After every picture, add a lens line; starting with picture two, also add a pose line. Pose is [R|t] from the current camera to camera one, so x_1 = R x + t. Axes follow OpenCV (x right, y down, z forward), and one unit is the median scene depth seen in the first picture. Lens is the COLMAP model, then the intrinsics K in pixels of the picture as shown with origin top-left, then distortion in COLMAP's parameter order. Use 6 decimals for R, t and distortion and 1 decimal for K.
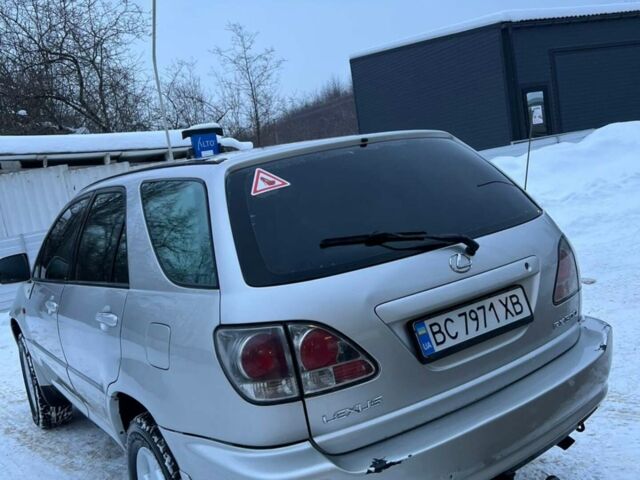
lens RADIAL K [[652.2, 0, 320.0], [0, 652.2, 240.0], [0, 0, 1]] dist [0.157127, -0.312700]
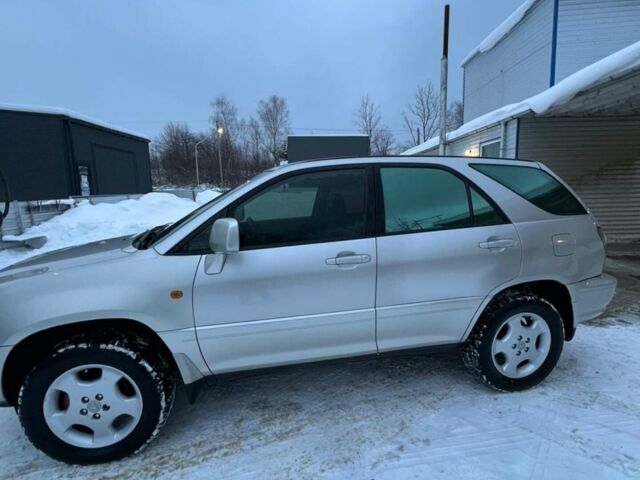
lens RADIAL K [[348.7, 0, 320.0], [0, 348.7, 240.0], [0, 0, 1]] dist [-0.001594, -0.000014]
pose [[0.355851, 0.013313, 0.934448, -0.759656], [0.065703, 0.997068, -0.039226, 0.057598], [-0.932230, 0.075354, 0.353933, 0.646022]]
